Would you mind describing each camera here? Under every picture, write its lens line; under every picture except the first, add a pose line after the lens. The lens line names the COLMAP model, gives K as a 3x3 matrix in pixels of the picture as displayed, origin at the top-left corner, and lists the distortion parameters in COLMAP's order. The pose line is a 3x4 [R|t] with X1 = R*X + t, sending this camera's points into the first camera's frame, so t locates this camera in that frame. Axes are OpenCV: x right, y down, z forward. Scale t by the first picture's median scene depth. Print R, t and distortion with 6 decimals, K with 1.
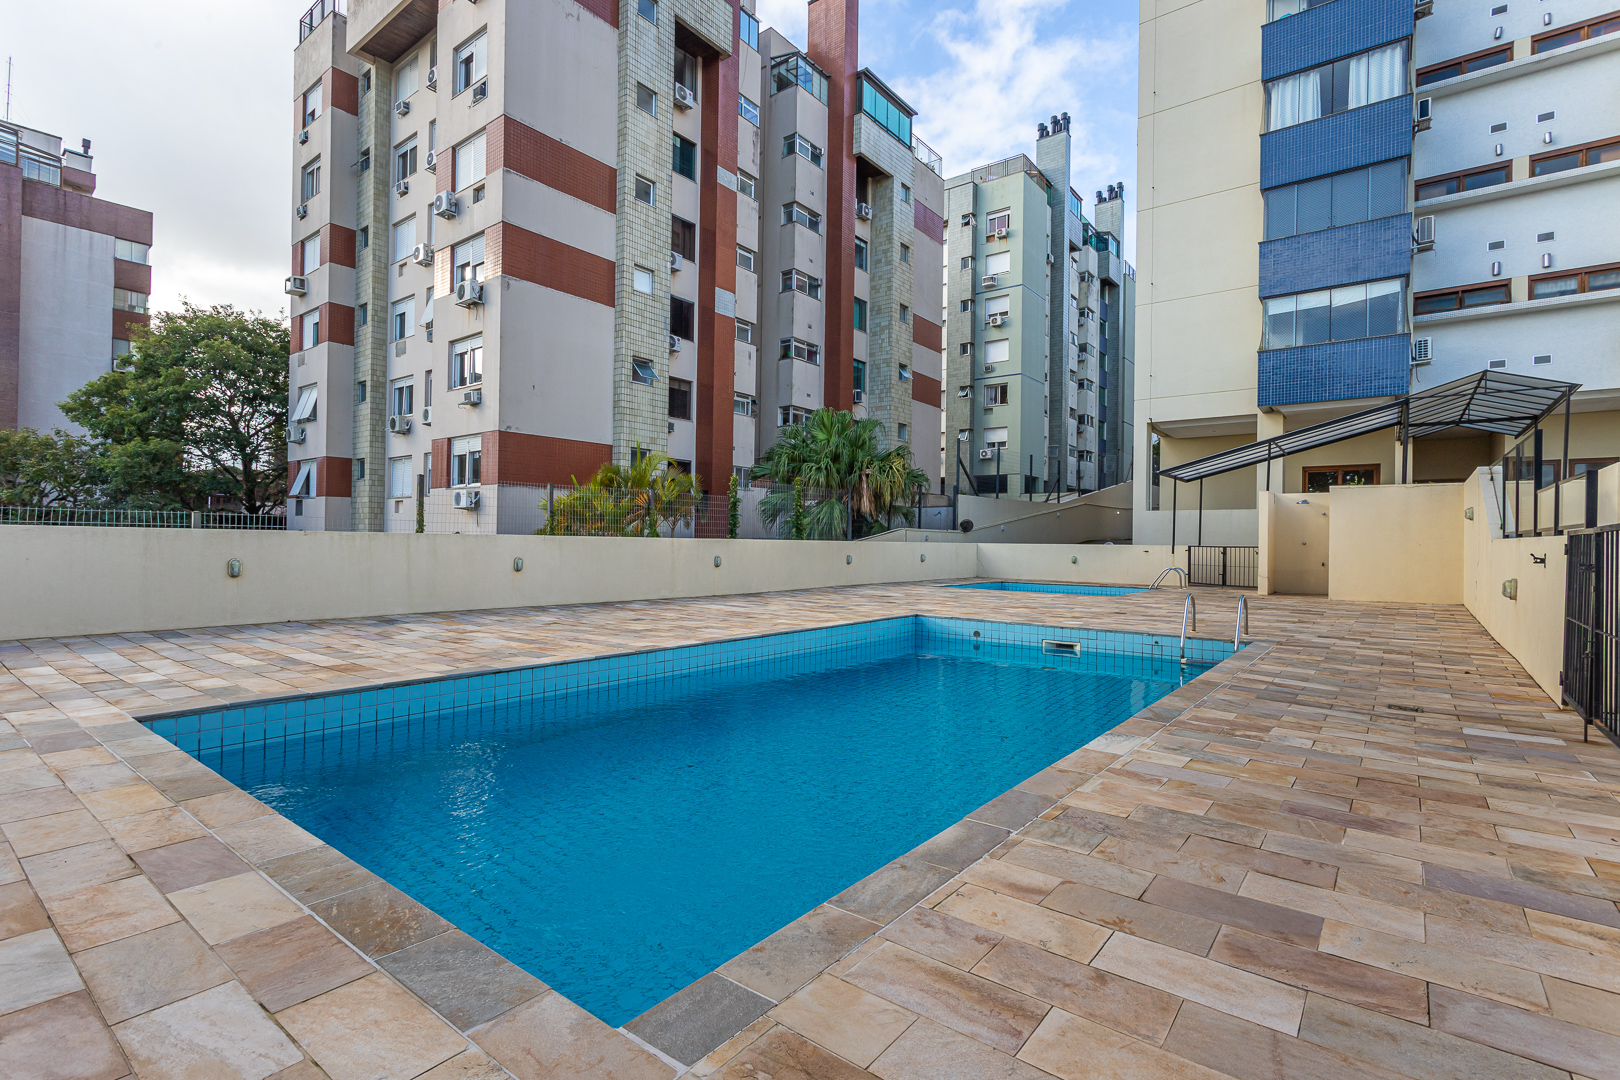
lens RADIAL K [[760.7, 0, 816.9], [0, 760.7, 536.7], [0, 0, 1]] dist [-0.000410, 0.001116]
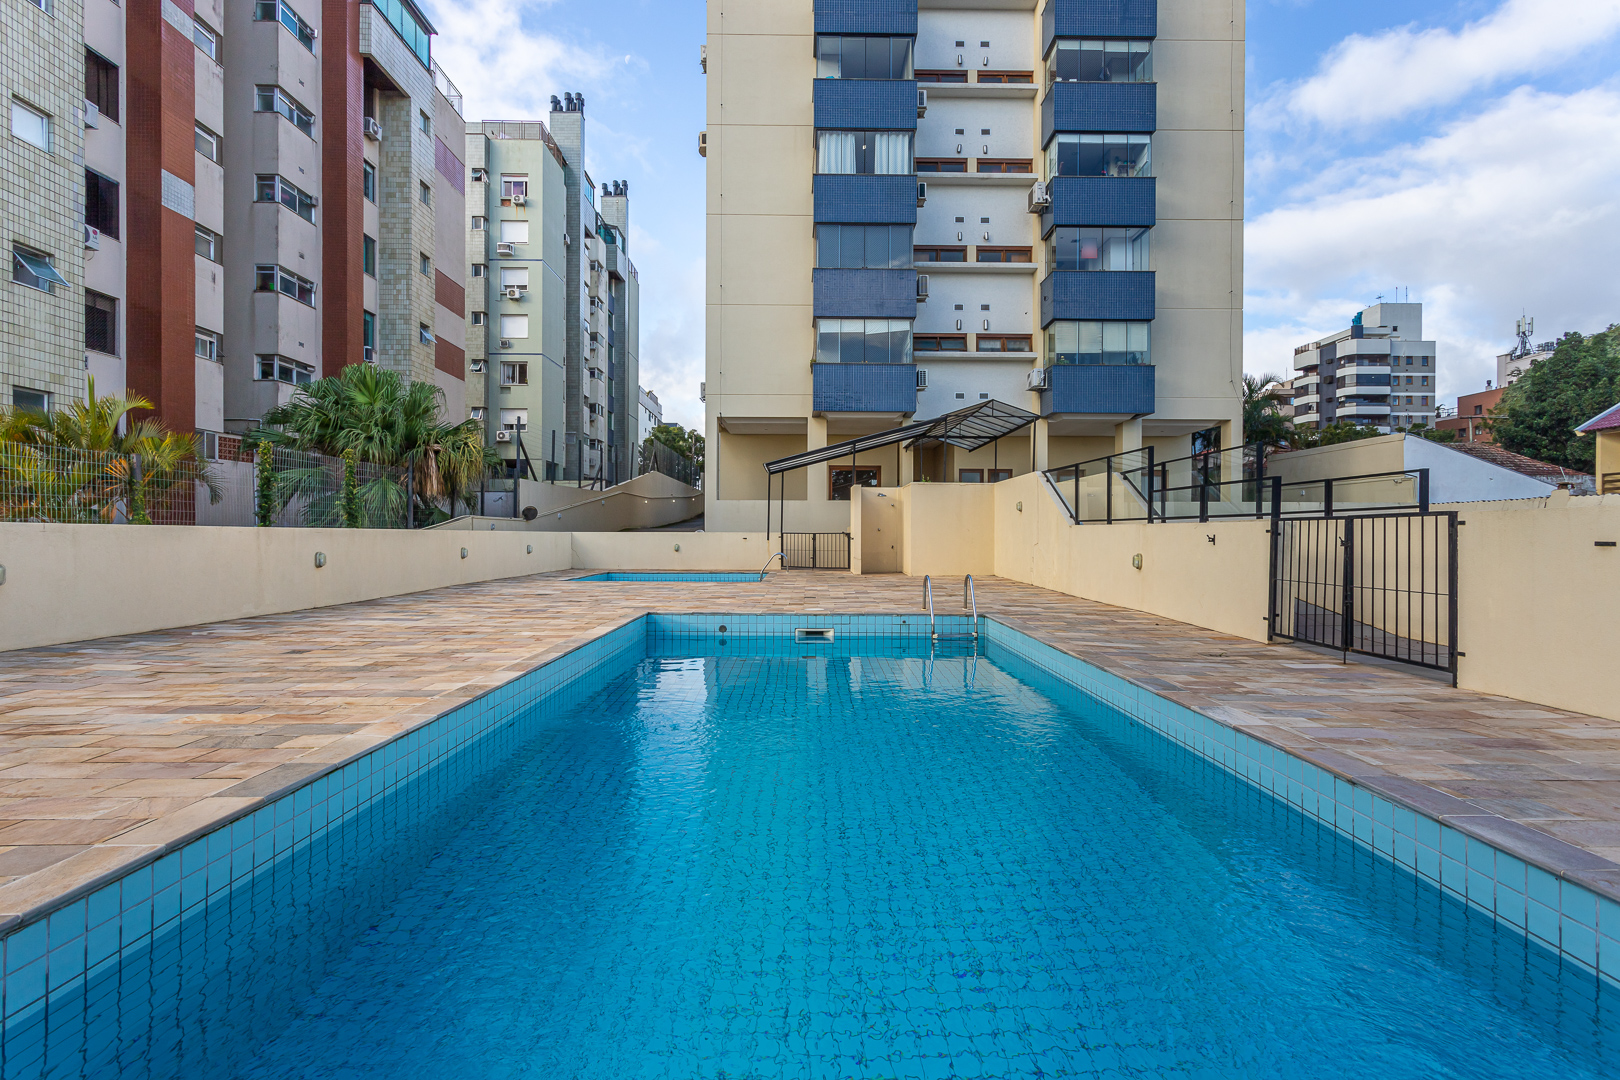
lens RADIAL K [[756.7, 0, 818.0], [0, 756.7, 537.5], [0, 0, 1]] dist [0.001757, 0.001551]
pose [[0.781021, -0.013577, 0.624357, -0.085809], [0.003544, 0.999844, 0.017309, 0.000093], [-0.624495, -0.011306, 0.780947, 0.063672]]
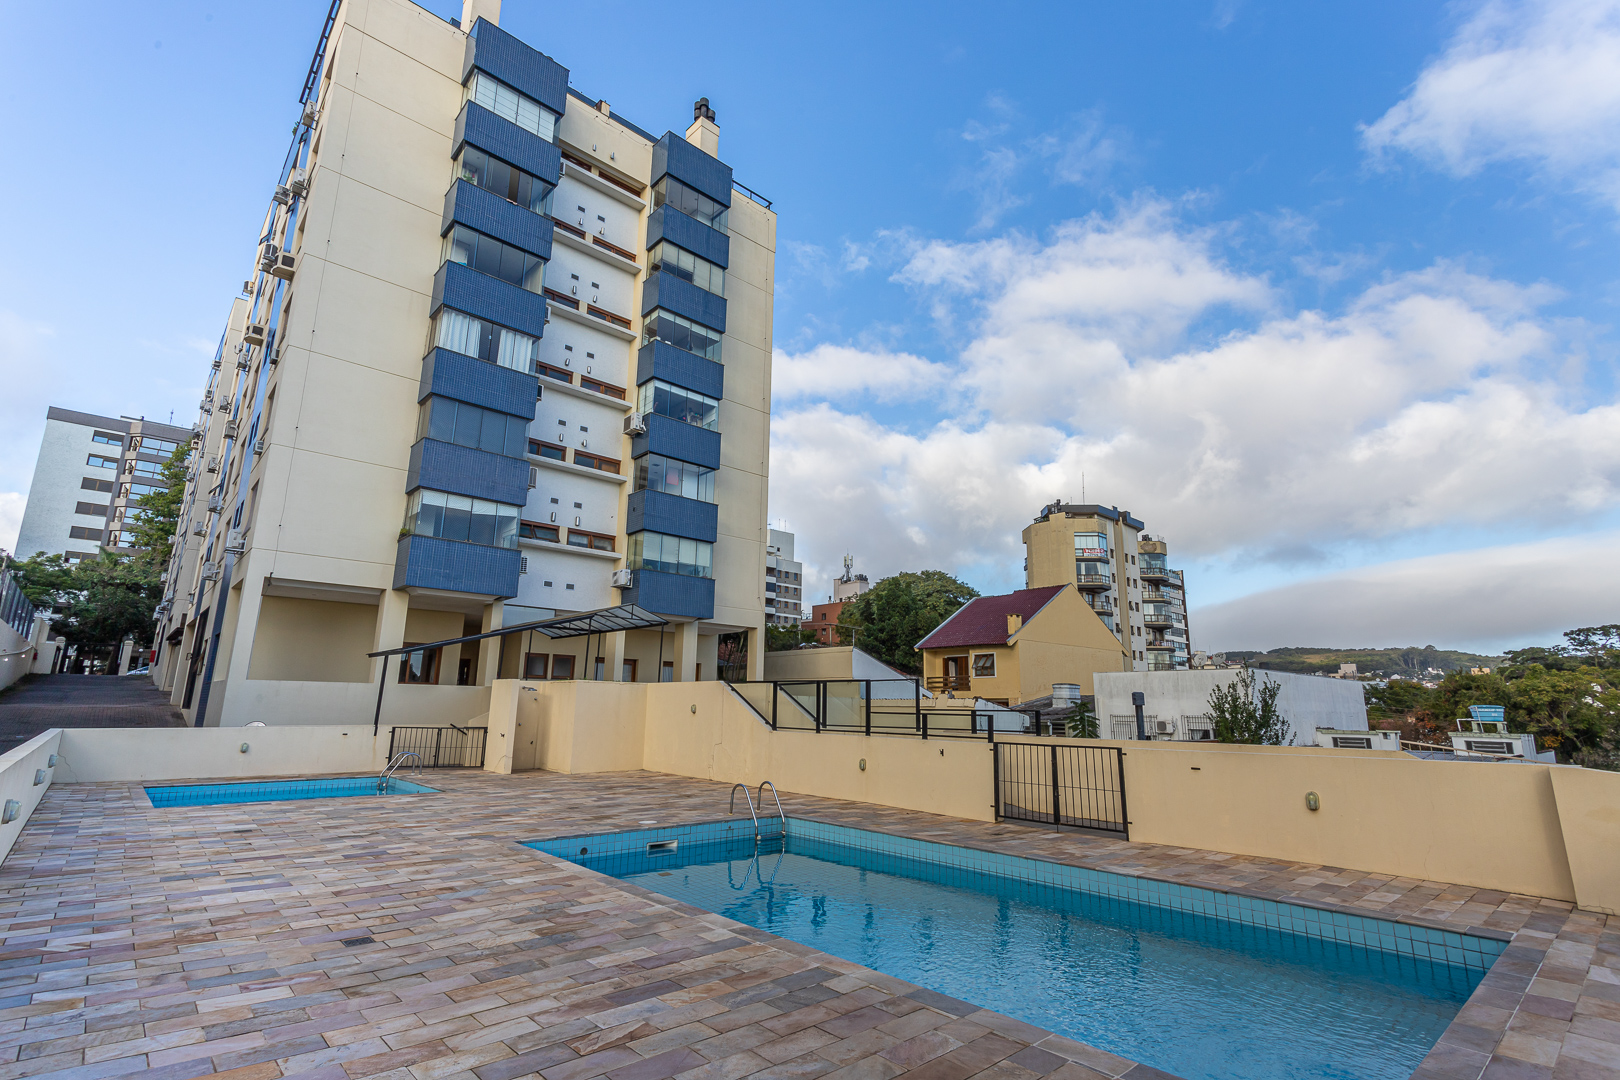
lens RADIAL K [[756.3, 0, 811.2], [0, 756.3, 541.1], [0, 0, 1]] dist [-0.000639, 0.000281]
pose [[0.170164, 0.202894, 0.964302, -0.223603], [-0.019589, 0.979077, -0.202546, -0.019678], [-0.985221, 0.015576, 0.170578, 0.173607]]
